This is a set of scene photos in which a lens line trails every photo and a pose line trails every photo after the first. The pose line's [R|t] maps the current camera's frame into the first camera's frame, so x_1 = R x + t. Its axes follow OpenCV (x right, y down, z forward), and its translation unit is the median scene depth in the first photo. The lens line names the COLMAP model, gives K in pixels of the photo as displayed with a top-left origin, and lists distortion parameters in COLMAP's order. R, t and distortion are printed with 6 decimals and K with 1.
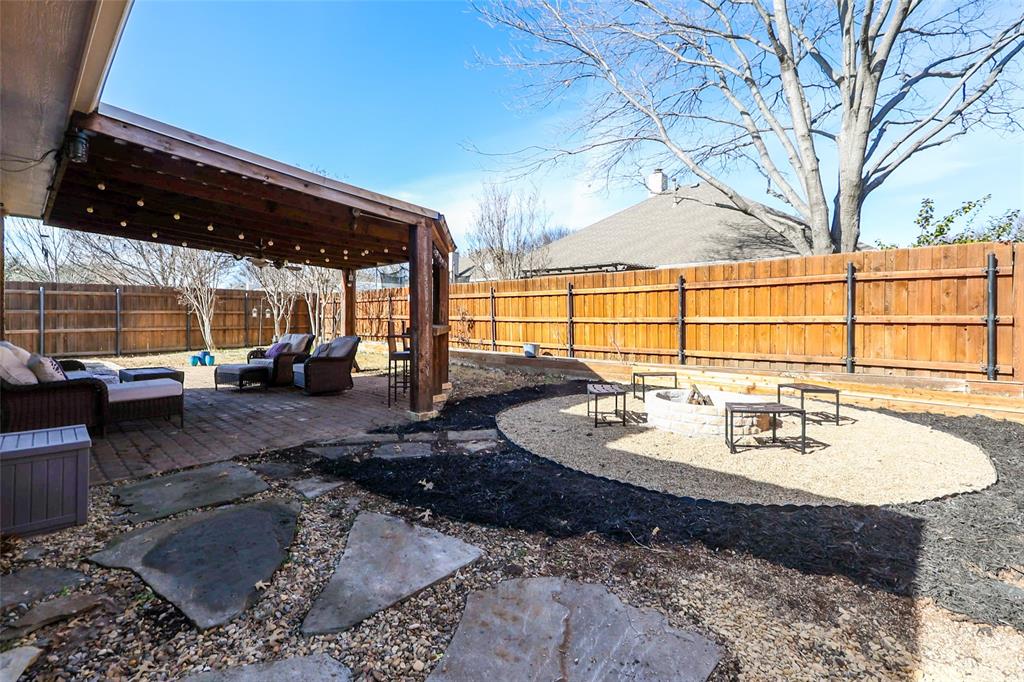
lens RADIAL K [[473.1, 0, 512.0], [0, 473.1, 320.3], [0, 0, 1]] dist [0.002057, 0.001146]
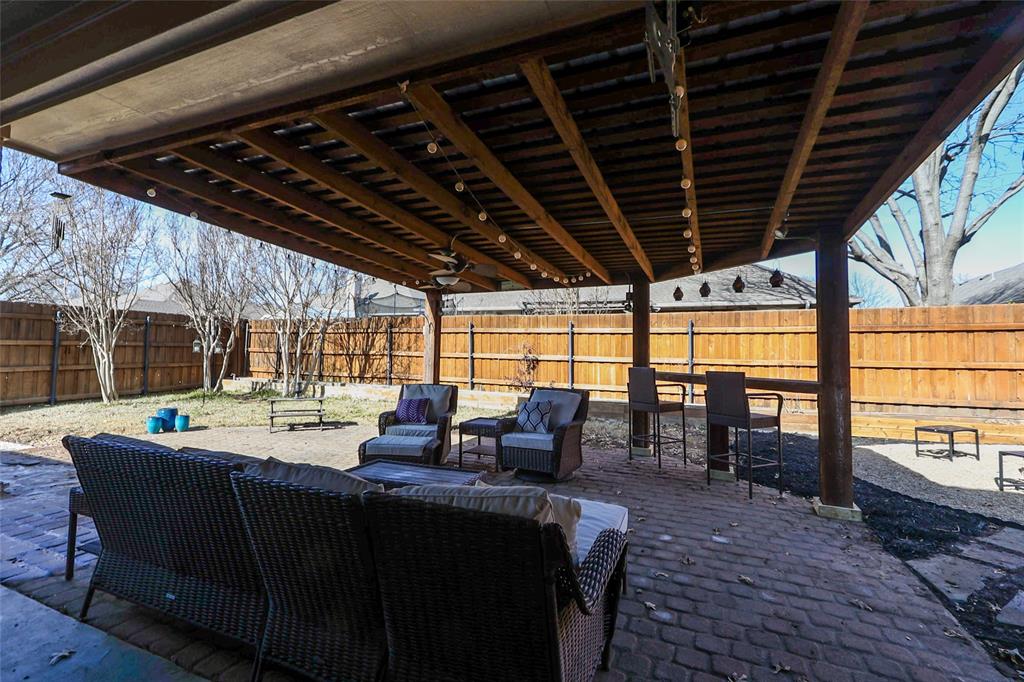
lens RADIAL K [[473.1, 0, 512.0], [0, 473.1, 320.3], [0, 0, 1]] dist [0.002057, 0.001146]
pose [[0.939744, 0.031047, 0.340467, -0.344751], [-0.008441, 0.997671, -0.067679, -0.010327], [-0.341776, 0.060727, 0.937817, 0.186441]]
